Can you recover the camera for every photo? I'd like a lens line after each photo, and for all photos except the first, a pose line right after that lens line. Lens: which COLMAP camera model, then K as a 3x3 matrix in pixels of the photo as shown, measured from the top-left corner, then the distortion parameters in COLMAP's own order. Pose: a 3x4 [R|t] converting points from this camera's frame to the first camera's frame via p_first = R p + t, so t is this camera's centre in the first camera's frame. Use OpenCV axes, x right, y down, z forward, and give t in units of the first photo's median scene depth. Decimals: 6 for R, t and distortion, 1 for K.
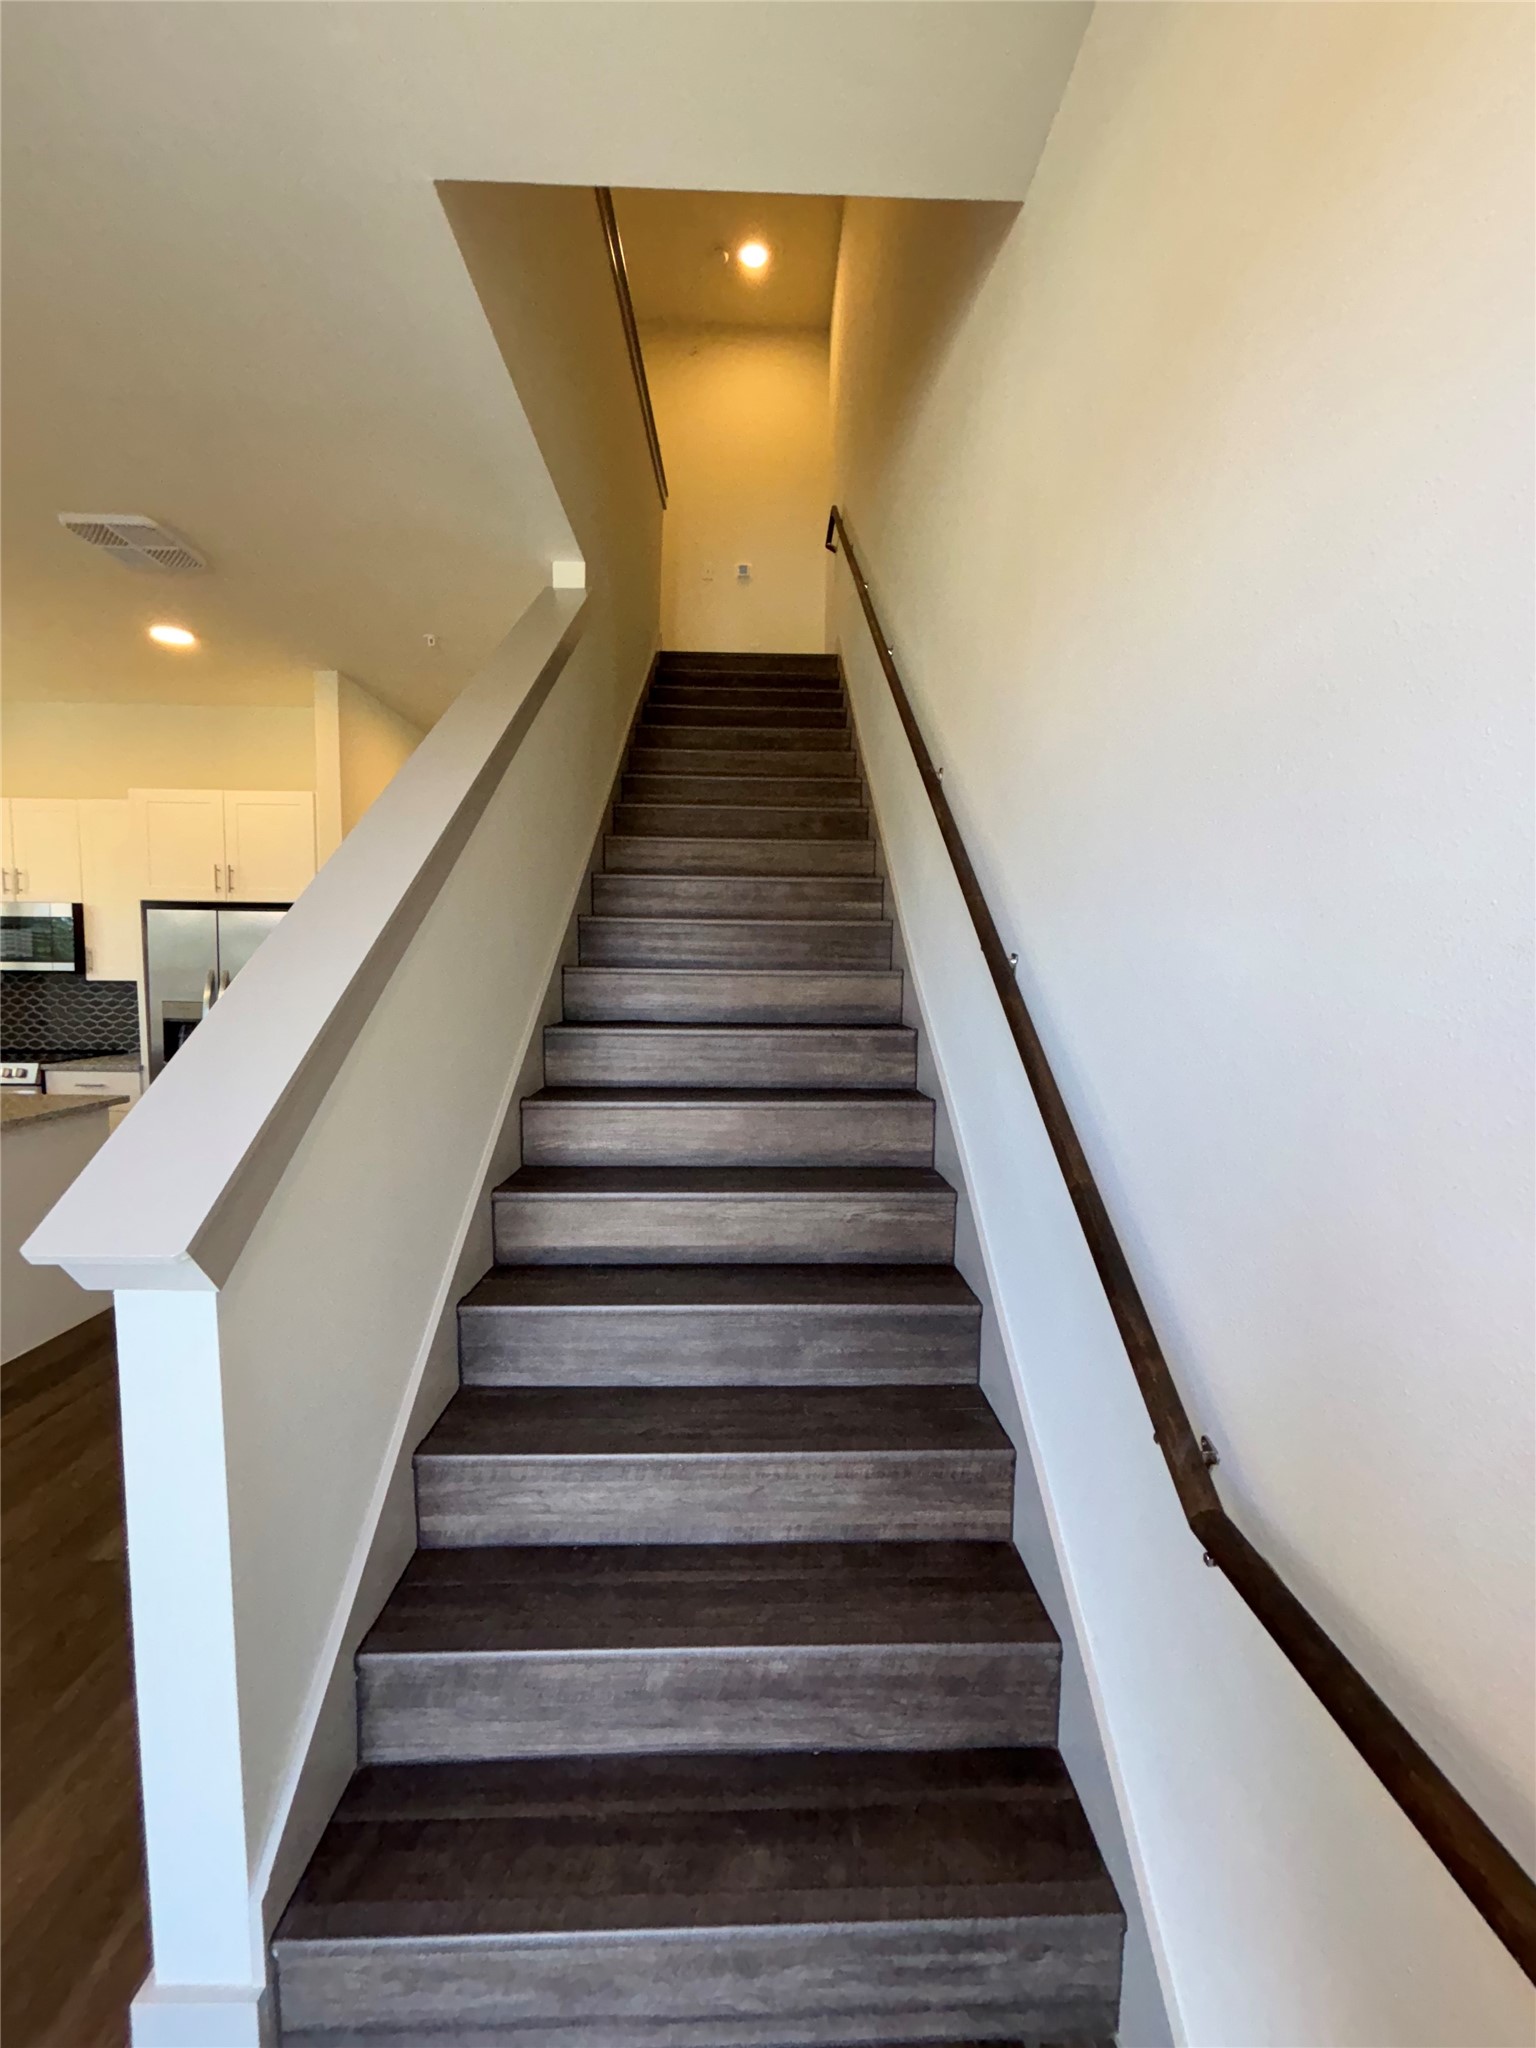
lens RADIAL K [[832.5, 0, 768.0], [0, 832.5, 1024.0], [0, 0, 1]] dist [-0.000889, -0.000019]
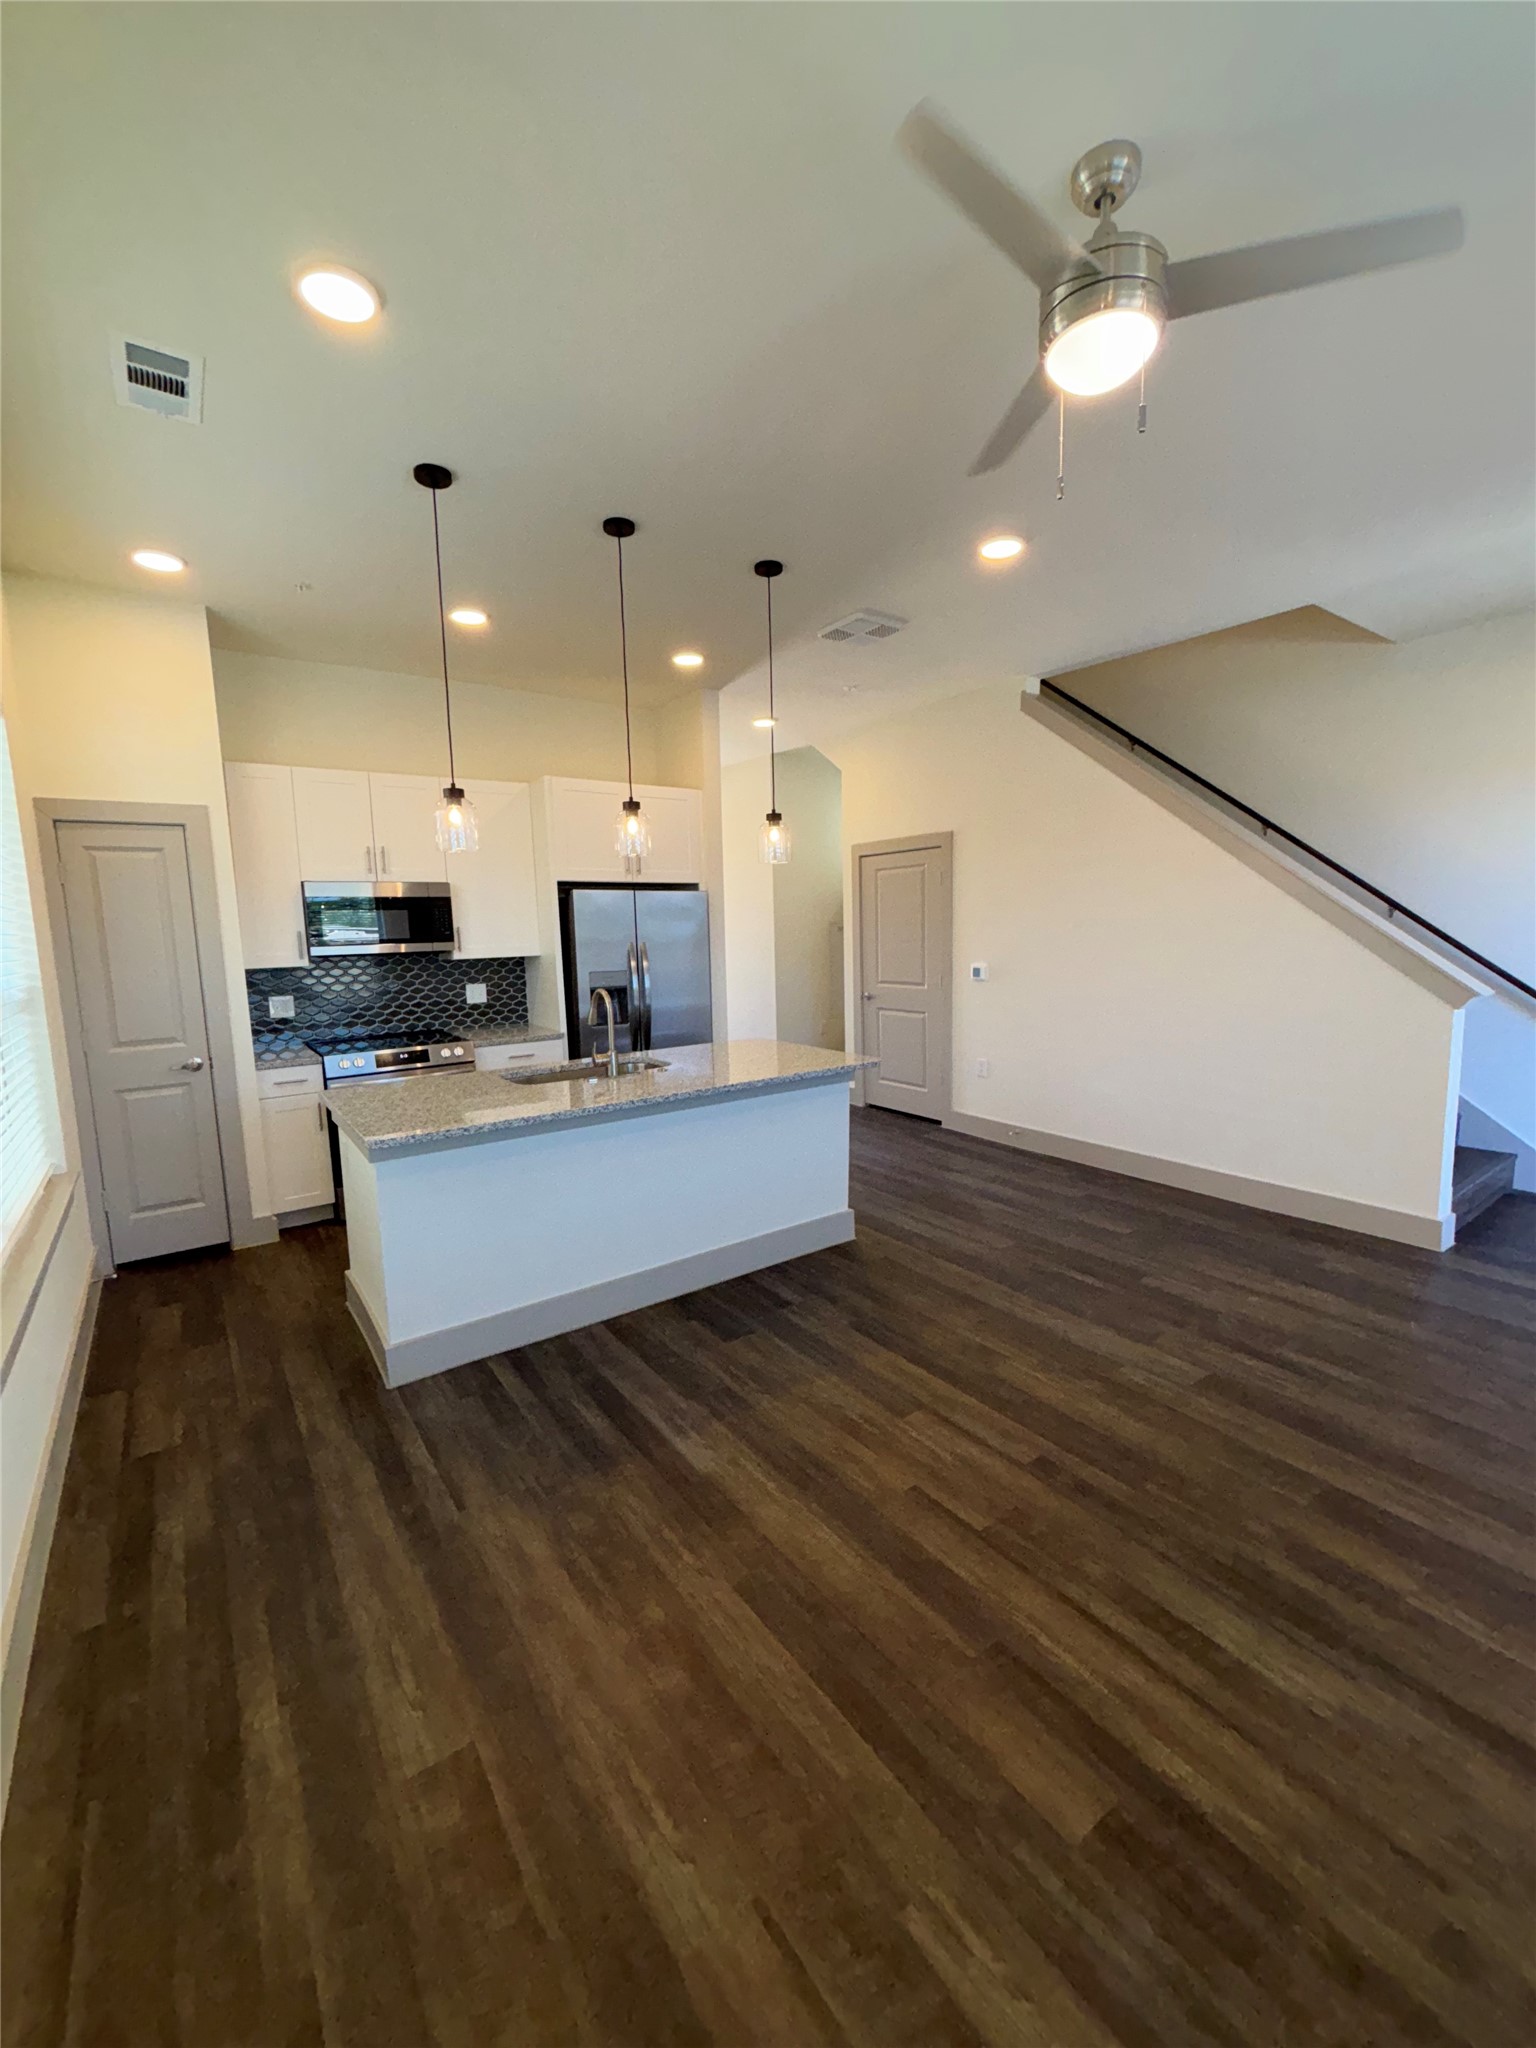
lens RADIAL K [[832.5, 0, 768.0], [0, 832.5, 1024.0], [0, 0, 1]] dist [-0.000889, -0.000019]
pose [[0.828804, -0.096950, 0.551076, -1.149946], [0.072654, 0.995183, 0.065812, -0.014753], [-0.554802, -0.014508, 0.831856, -0.060607]]
